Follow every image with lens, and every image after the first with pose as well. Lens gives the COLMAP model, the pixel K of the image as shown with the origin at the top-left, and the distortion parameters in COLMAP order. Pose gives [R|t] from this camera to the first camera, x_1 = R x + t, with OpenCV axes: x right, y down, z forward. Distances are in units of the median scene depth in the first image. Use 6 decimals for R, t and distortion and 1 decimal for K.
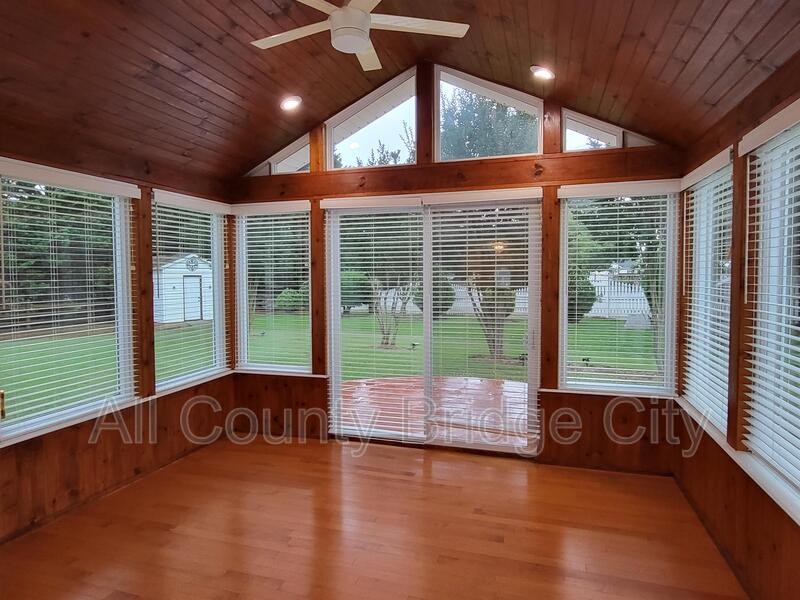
lens RADIAL K [[499.6, 0, 399.6], [0, 499.6, 293.9], [0, 0, 1]] dist [0.004269, 0.001069]
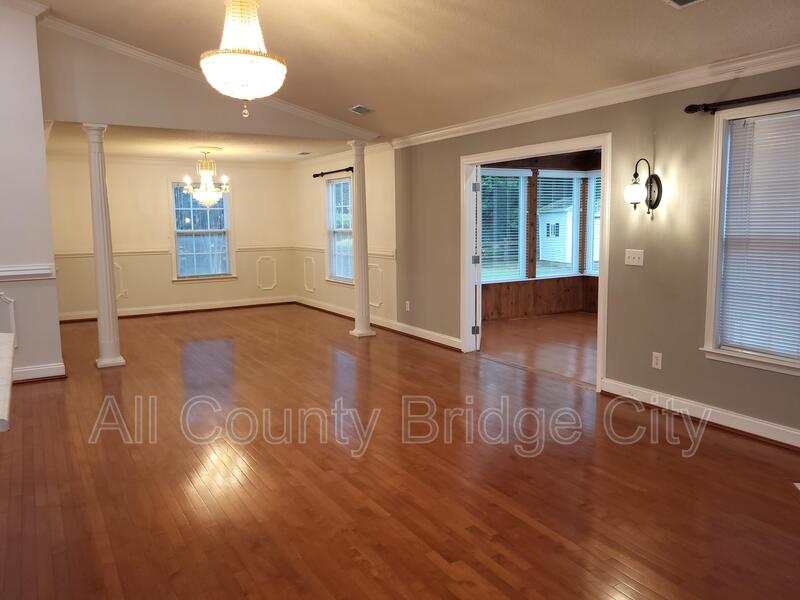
lens RADIAL K [[595.8, 0, 384.1], [0, 595.8, 280.9], [0, 0, 1]] dist [0.011970, 0.003721]
pose [[0.731117, 0.064703, -0.679177, 0.650773], [-0.018433, 0.997003, 0.075139, 0.051310], [0.682003, -0.042416, 0.730118, -1.084114]]
